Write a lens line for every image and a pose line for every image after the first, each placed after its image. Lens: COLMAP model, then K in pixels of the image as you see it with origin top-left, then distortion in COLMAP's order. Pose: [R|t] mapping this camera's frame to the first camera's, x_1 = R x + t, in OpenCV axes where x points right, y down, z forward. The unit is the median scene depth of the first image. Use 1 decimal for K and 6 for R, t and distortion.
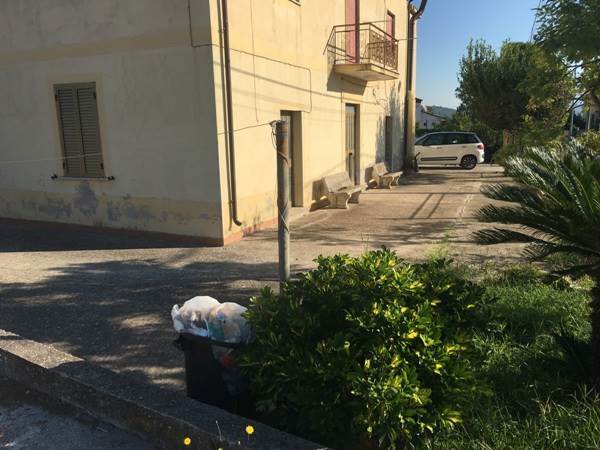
lens RADIAL K [[500.9, 0, 296.7], [0, 500.9, 222.4], [0, 0, 1]] dist [0.041914, -0.060056]
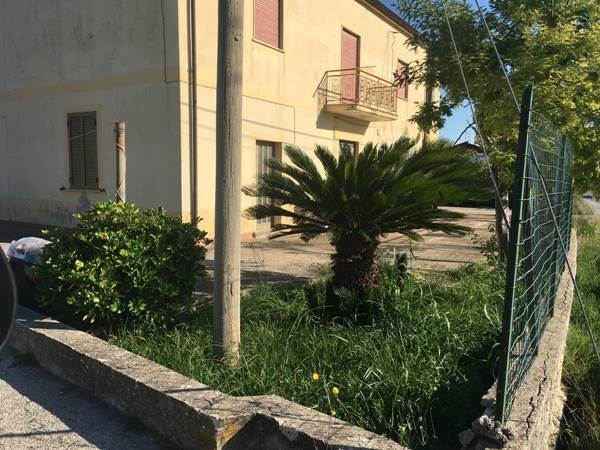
lens RADIAL K [[500.9, 0, 298.4], [0, 500.9, 222.8], [0, 0, 1]] dist [0.041914, -0.060056]
pose [[0.989164, 0.051781, -0.137376, 0.361207], [-0.063664, 0.994467, -0.083562, 0.081777], [0.132289, 0.091402, 0.986988, -0.152532]]
